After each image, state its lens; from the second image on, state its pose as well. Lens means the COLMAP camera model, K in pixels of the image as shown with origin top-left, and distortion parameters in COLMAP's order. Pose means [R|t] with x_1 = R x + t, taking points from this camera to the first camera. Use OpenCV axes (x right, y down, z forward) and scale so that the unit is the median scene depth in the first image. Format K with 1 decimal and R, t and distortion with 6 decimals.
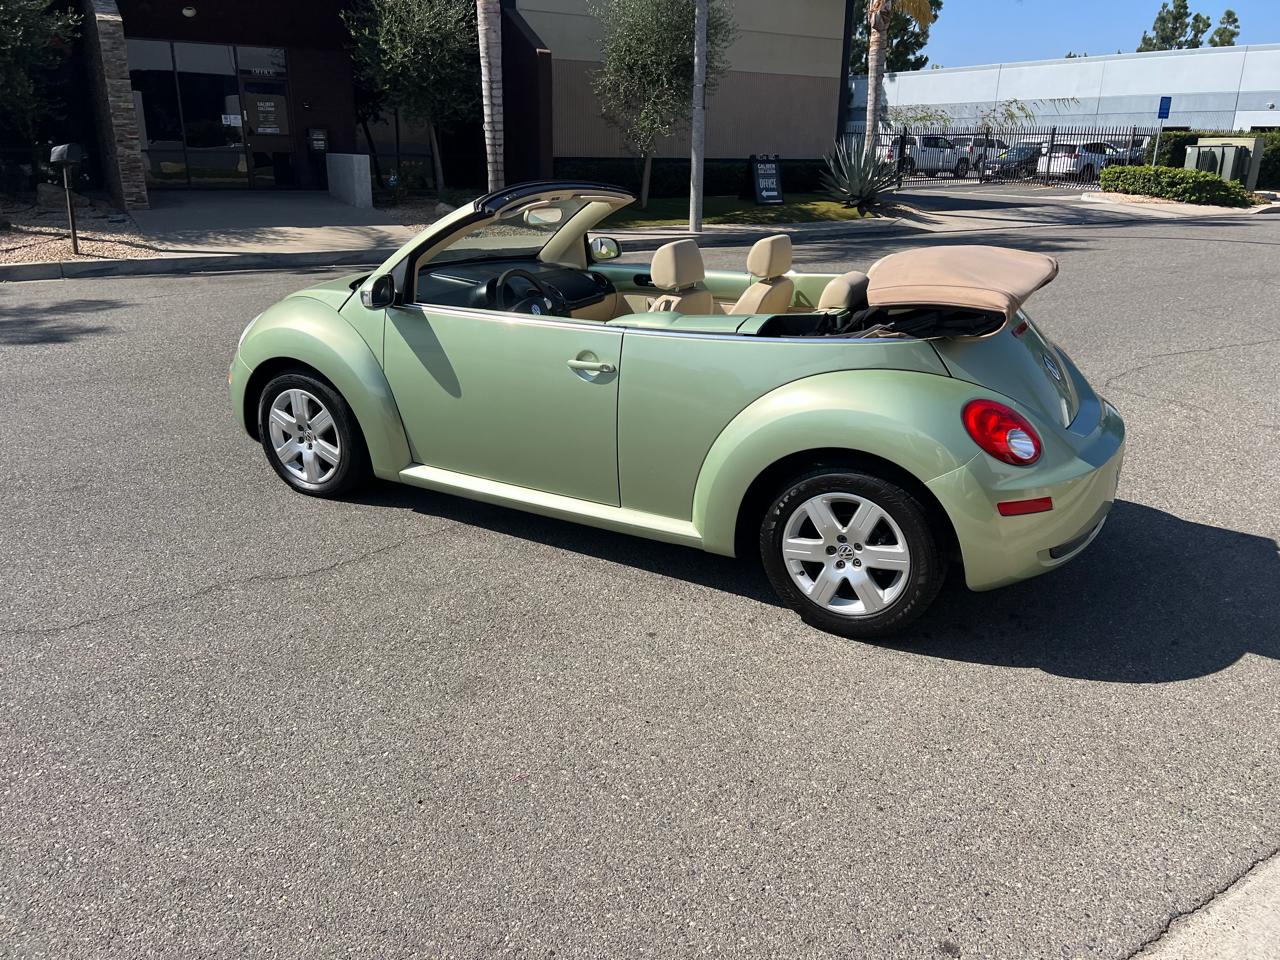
lens RADIAL K [[950.3, 0, 670.7], [0, 950.3, 461.0], [0, 0, 1]] dist [0.060971, -0.064960]
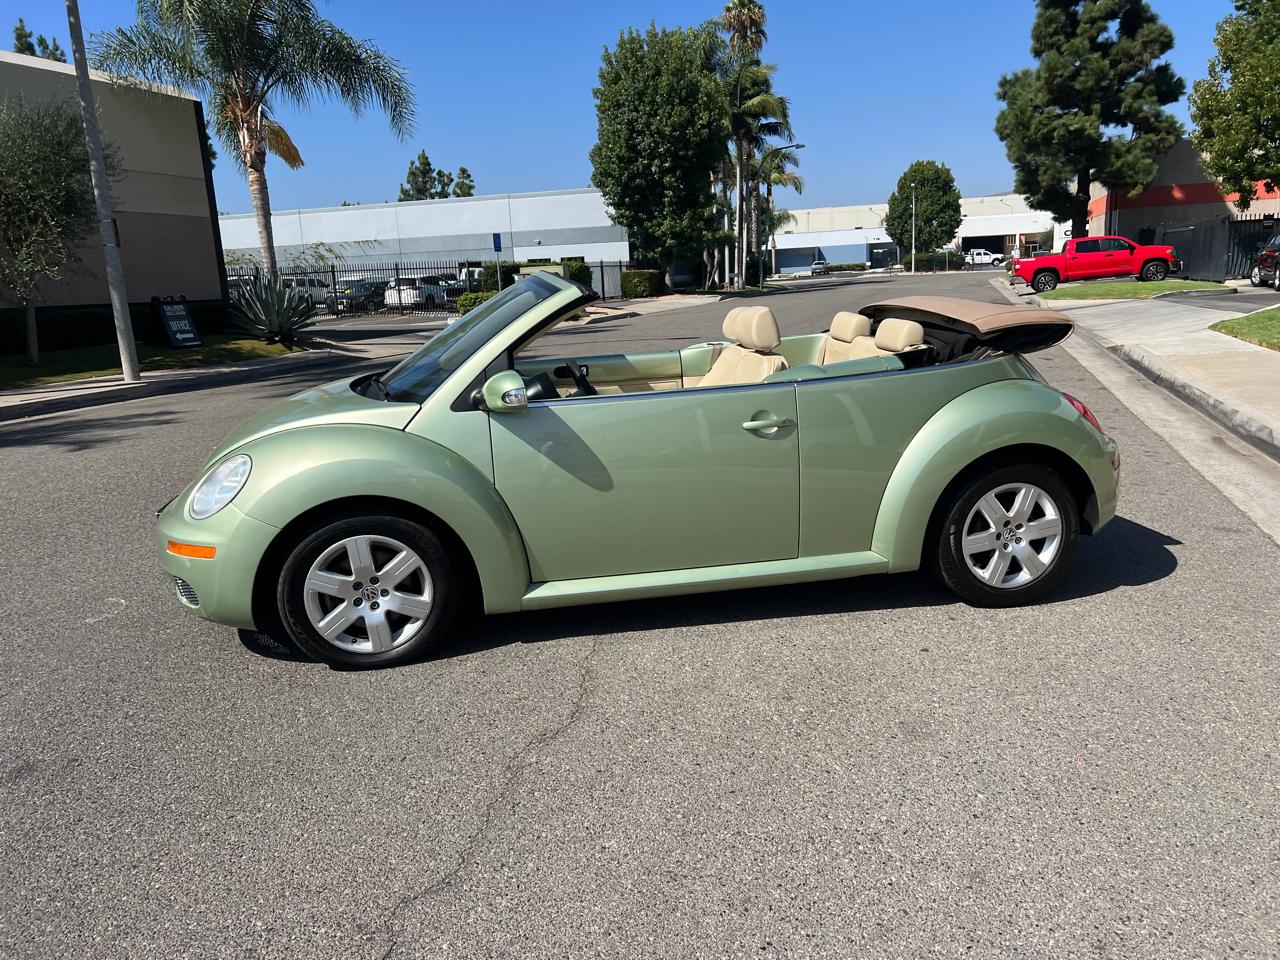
lens RADIAL K [[942.7, 0, 648.6], [0, 942.7, 485.6], [0, 0, 1]] dist [0.048128, -0.050392]
pose [[0.774530, -0.183337, 0.605384, -0.217603], [0.250097, 0.967848, -0.026868, -0.011163], [-0.580994, 0.172215, 0.795480, 0.075310]]
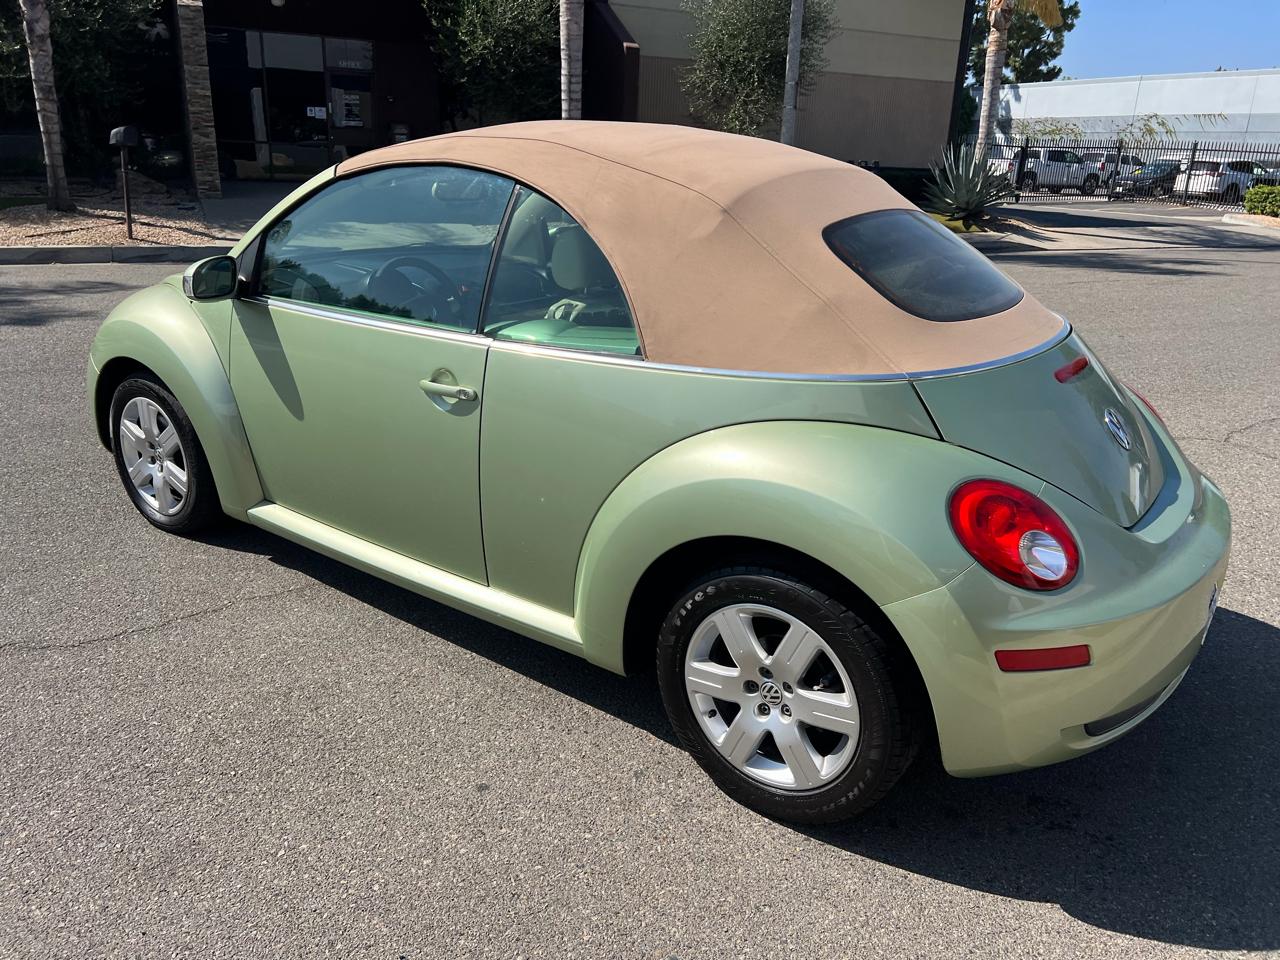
lens RADIAL K [[958.9, 0, 655.7], [0, 958.9, 464.7], [0, 0, 1]] dist [0.053122, -0.058686]
pose [[0.991398, 0.062035, -0.115247, 0.042465], [-0.062956, 0.998007, -0.004360, -0.013651], [0.114747, 0.011578, 0.993327, 0.079521]]
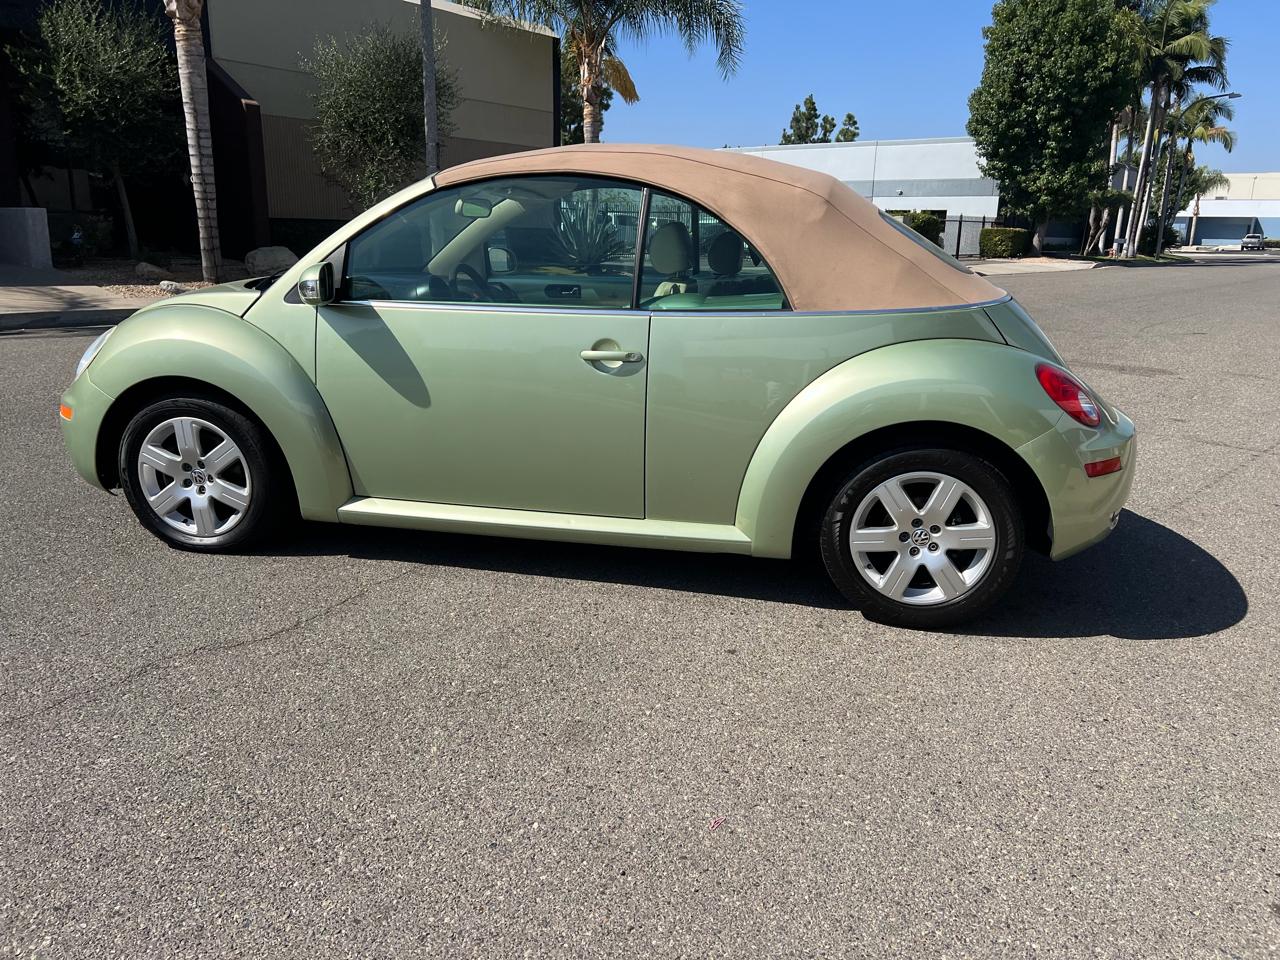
lens RADIAL K [[939.3, 0, 659.4], [0, 939.3, 485.2], [0, 0, 1]] dist [0.048828, -0.045745]
pose [[0.952581, -0.071635, 0.295734, -0.081893], [0.086590, 0.995528, -0.037770, 0.014334], [-0.291706, 0.061586, 0.954523, 0.046594]]
